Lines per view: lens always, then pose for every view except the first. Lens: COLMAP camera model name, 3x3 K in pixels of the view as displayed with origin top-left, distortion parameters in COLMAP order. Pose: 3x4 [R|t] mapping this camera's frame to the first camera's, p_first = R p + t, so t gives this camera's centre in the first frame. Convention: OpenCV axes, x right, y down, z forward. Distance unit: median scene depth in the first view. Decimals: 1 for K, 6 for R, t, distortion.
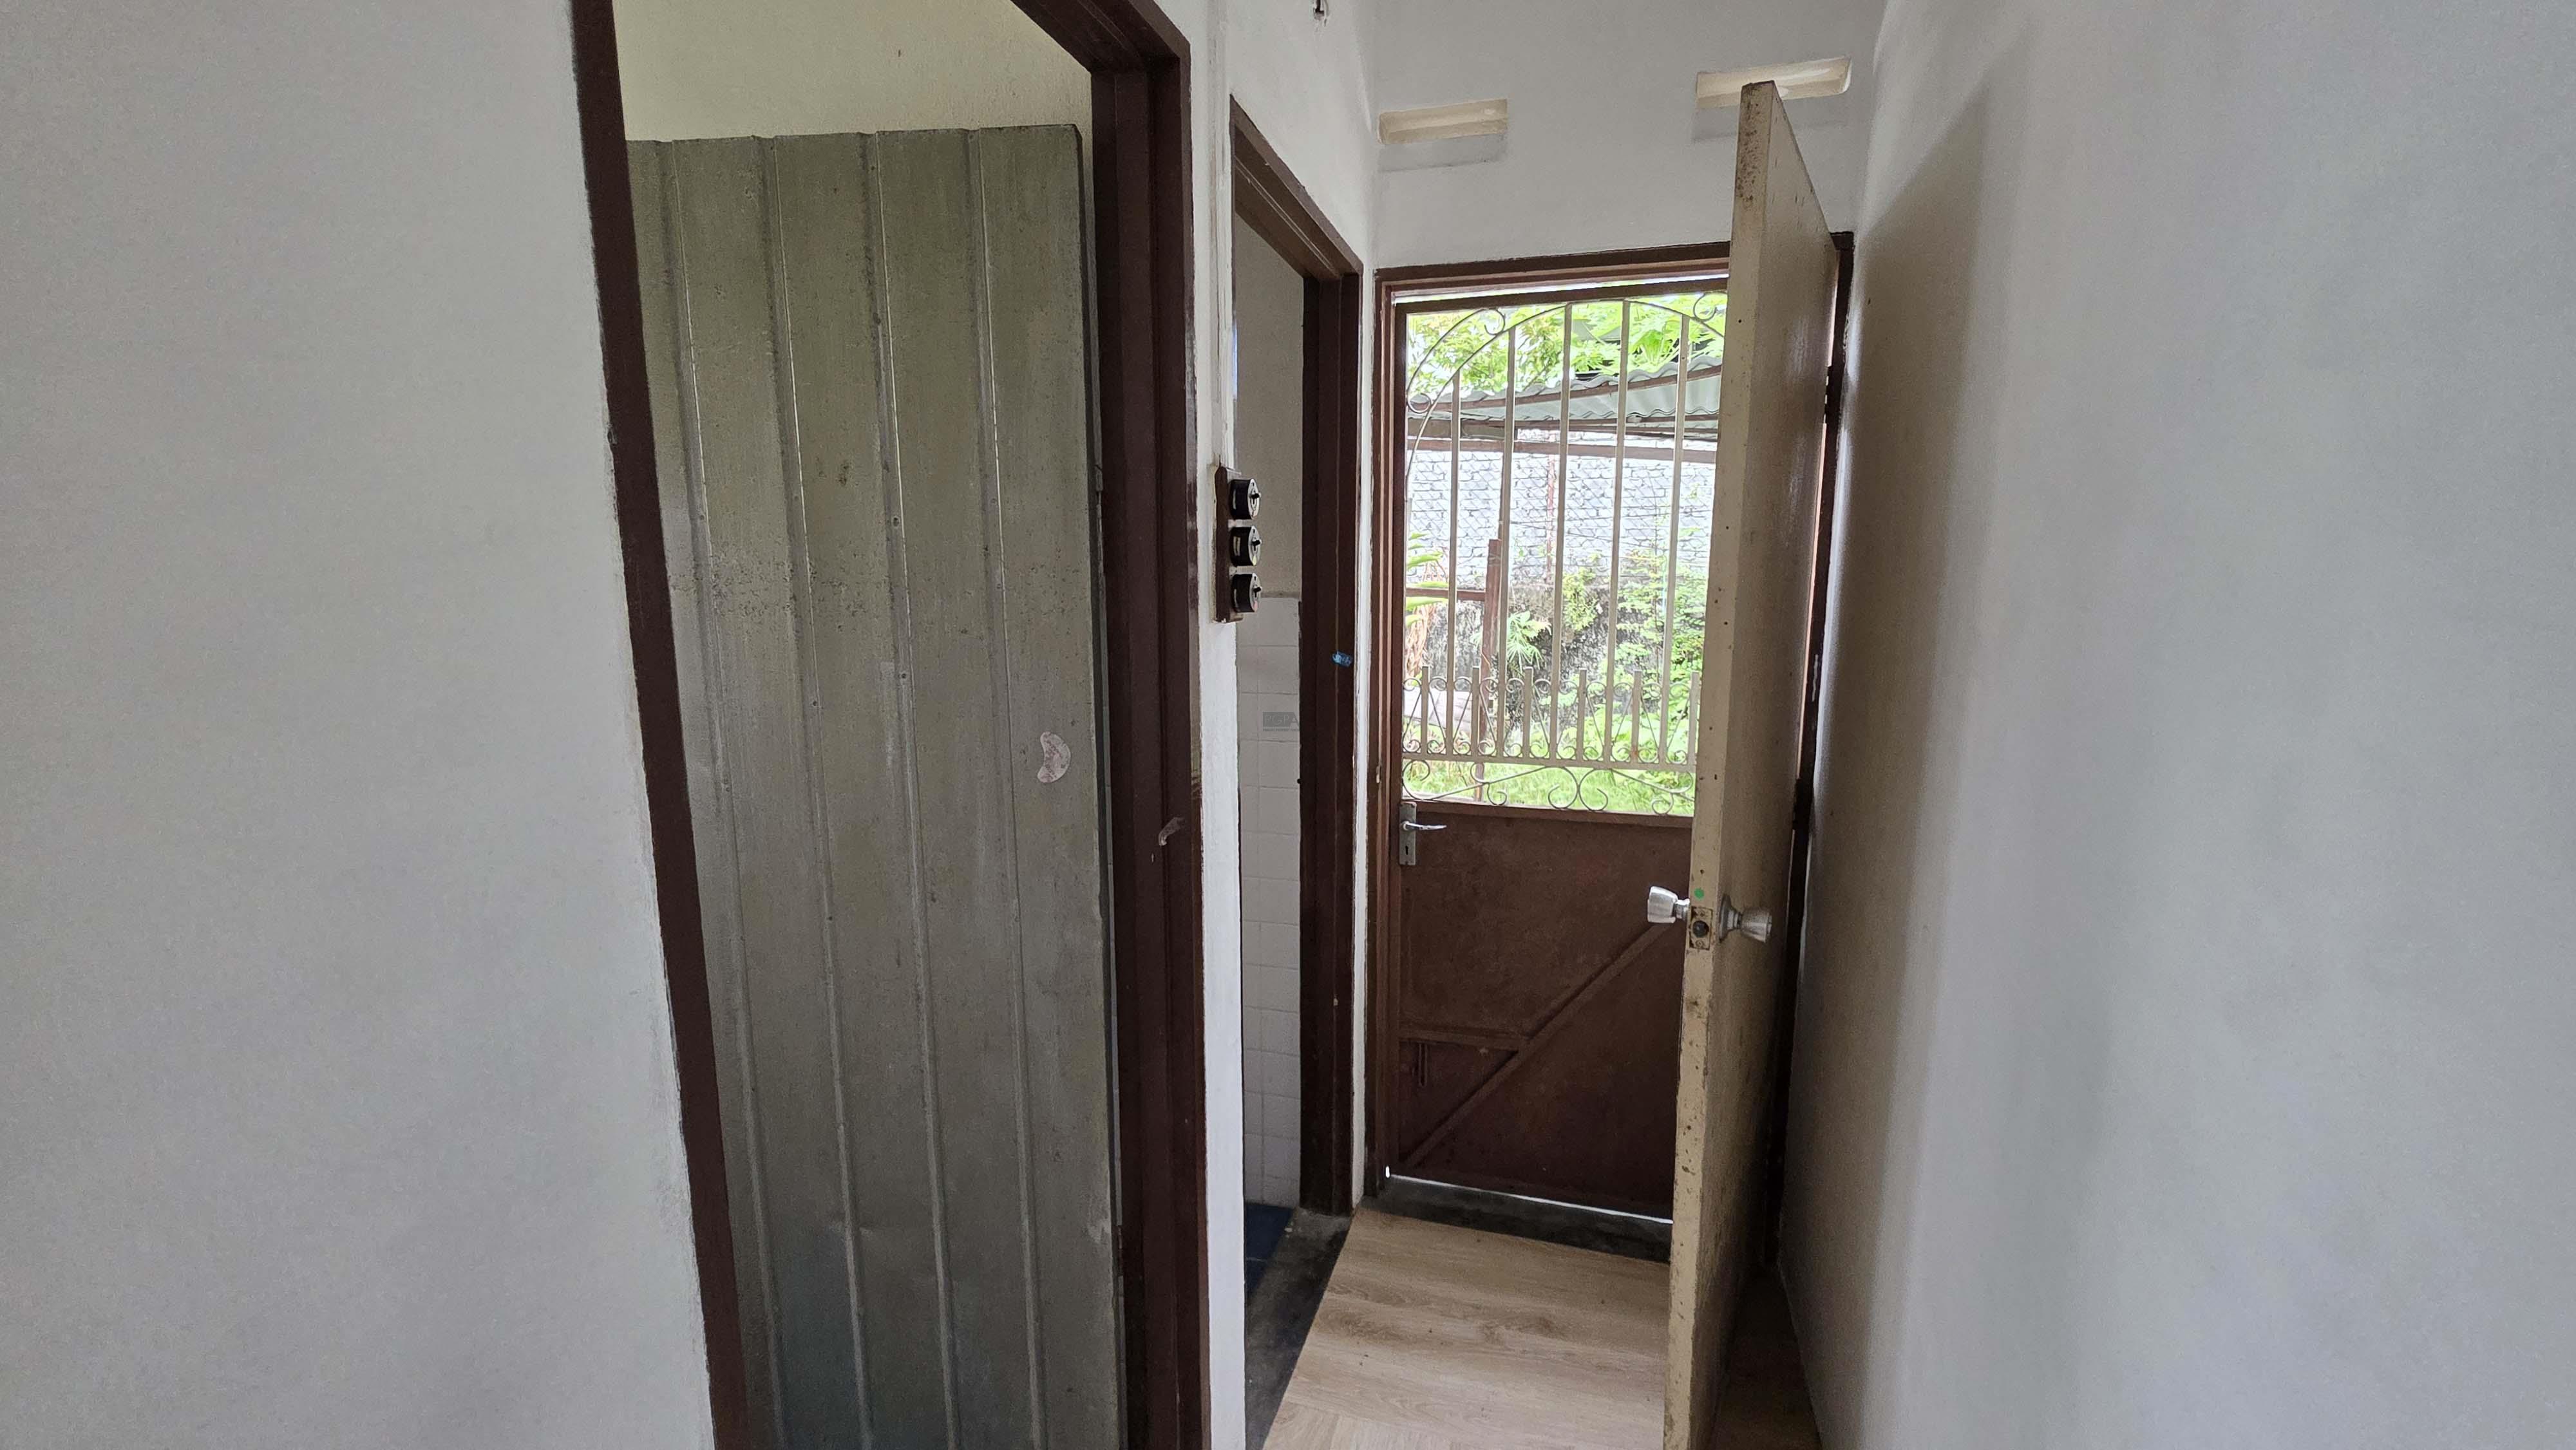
lens RADIAL K [[1037.3, 0, 1288.1], [0, 1037.3, 727.6], [0, 0, 1]] dist [-0.001152, 0.001045]
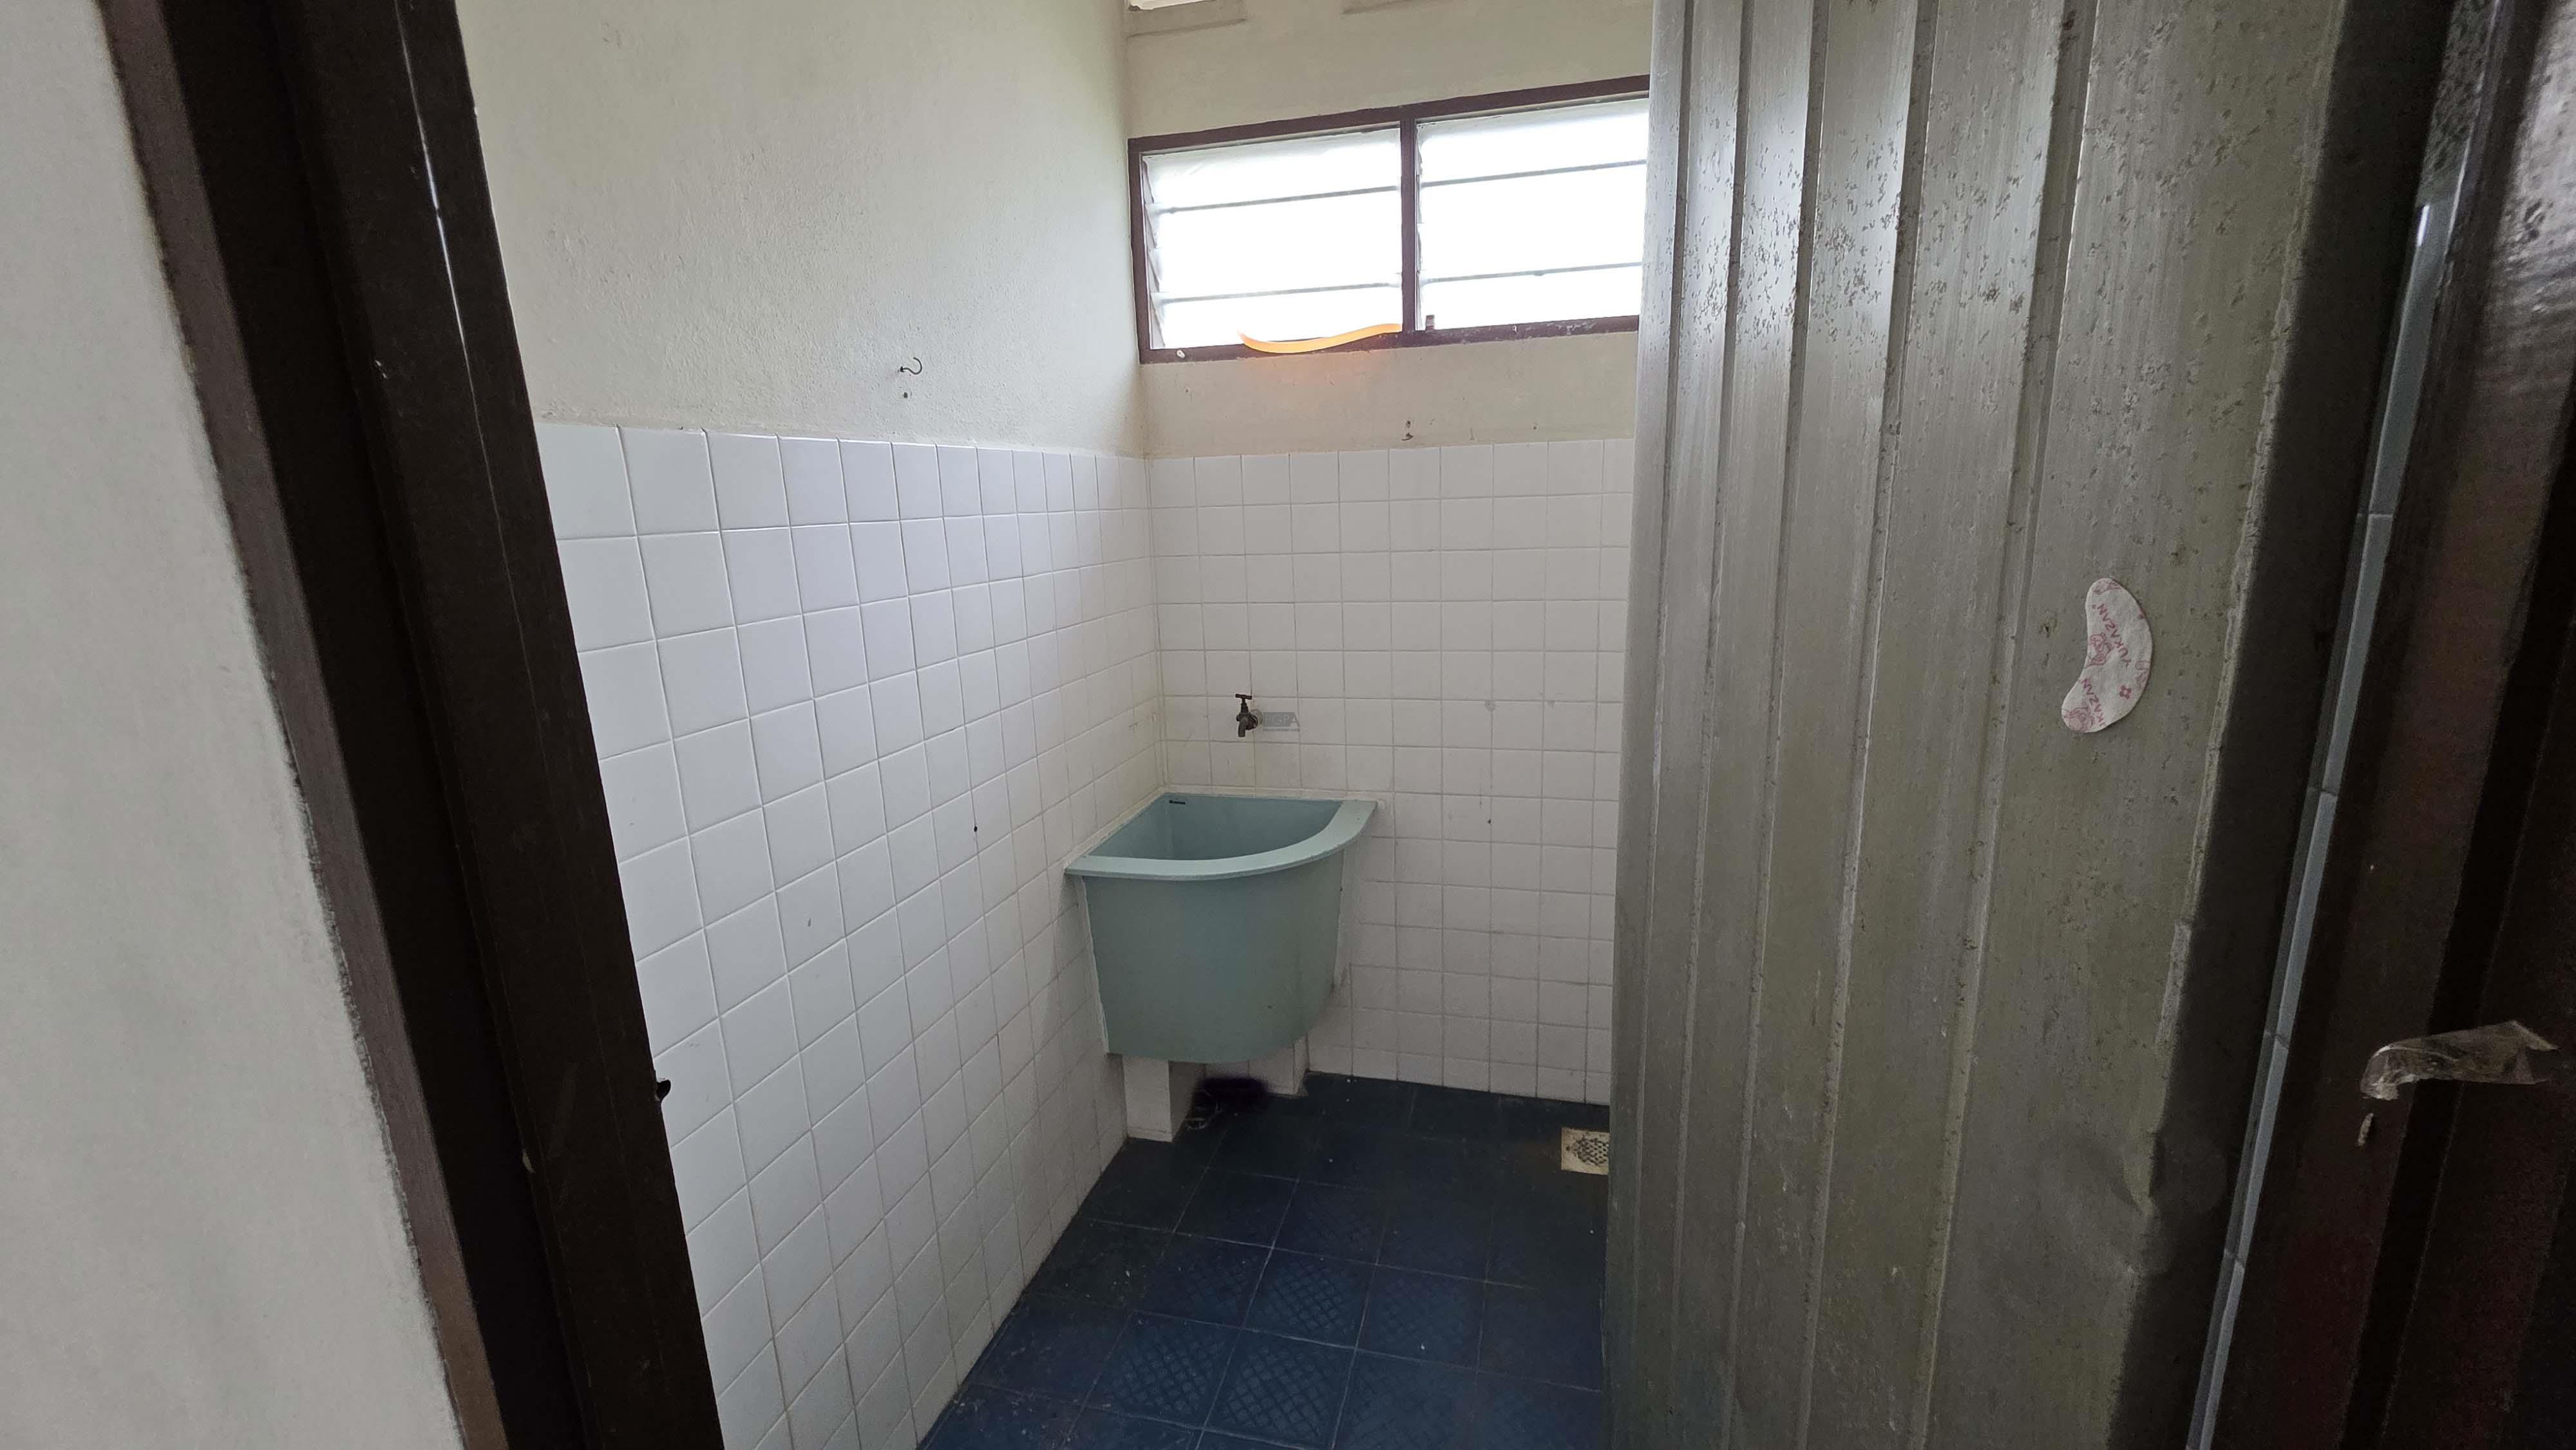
lens RADIAL K [[1037.3, 0, 1288.0], [0, 1037.3, 722.6], [0, 0, 1]] dist [-0.001152, 0.001045]
pose [[0.044477, 0.216205, -0.975334, 0.080164], [-0.120212, 0.970365, 0.209621, 0.011009], [0.991751, 0.107924, 0.069149, 0.728776]]
